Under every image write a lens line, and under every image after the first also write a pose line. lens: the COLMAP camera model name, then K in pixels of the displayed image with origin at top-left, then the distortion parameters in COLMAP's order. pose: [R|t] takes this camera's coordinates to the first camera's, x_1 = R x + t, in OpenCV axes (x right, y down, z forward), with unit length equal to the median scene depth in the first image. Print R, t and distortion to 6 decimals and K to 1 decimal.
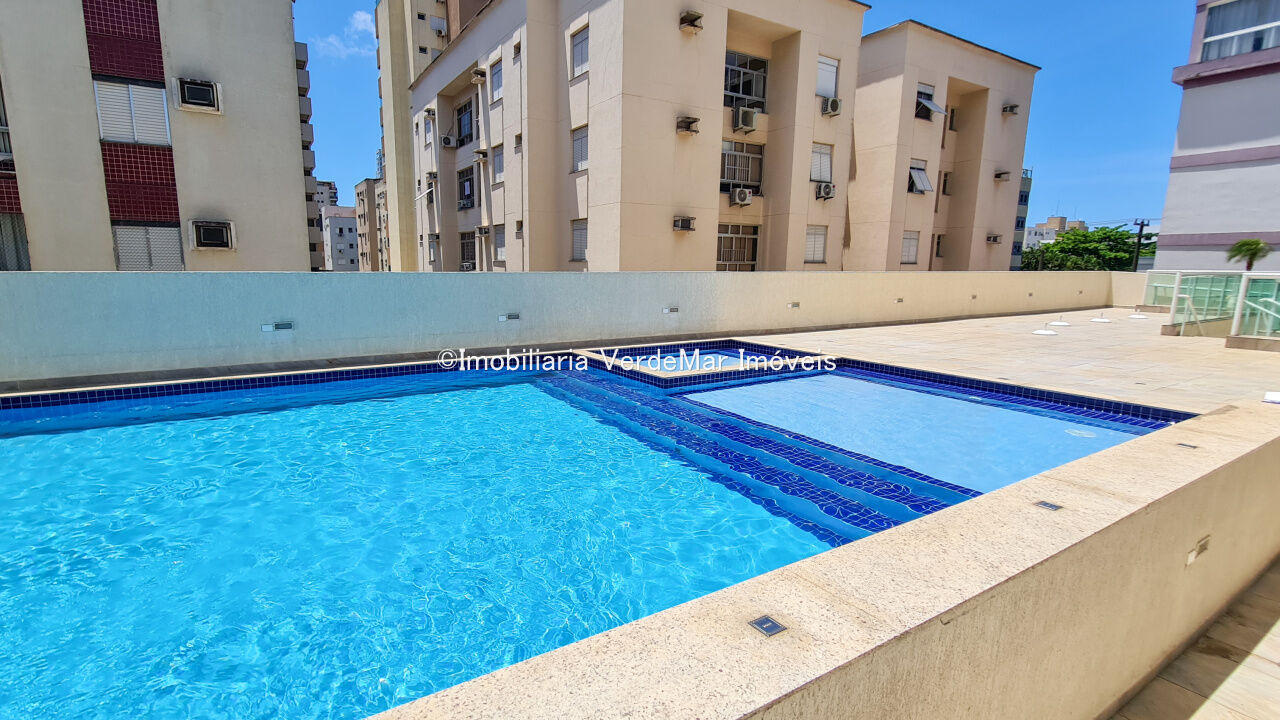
lens RADIAL K [[526.2, 0, 640.0], [0, 526.2, 360.0], [0, 0, 1]] dist [-0.000043, -0.000137]
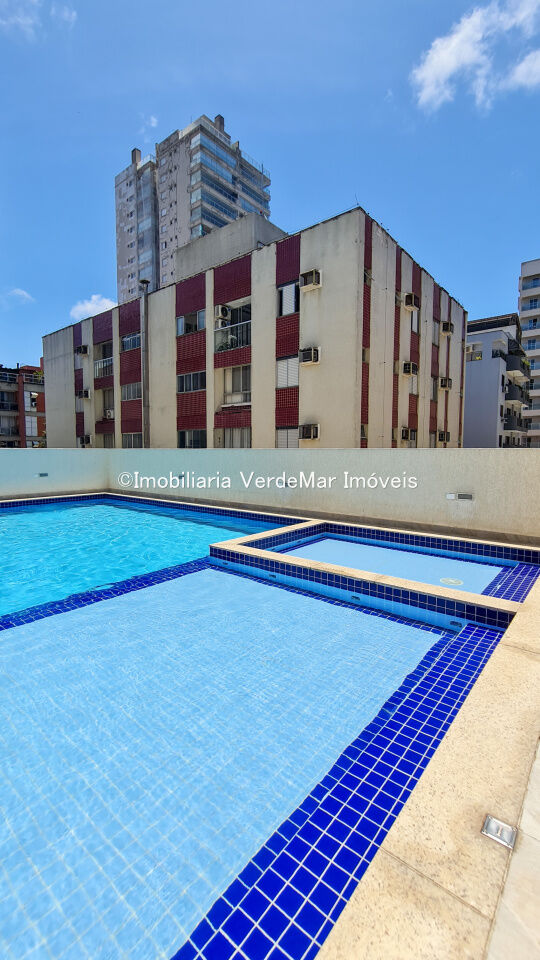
lens RADIAL K [[394.7, 0, 270.0], [0, 394.7, 480.0], [0, 0, 1]] dist [-0.000043, -0.000137]
pose [[0.375332, 0.063316, -0.924725, 0.410355], [-0.165891, 0.986144, 0.000189, -0.060180], [0.911924, 0.153333, 0.380635, 0.431210]]
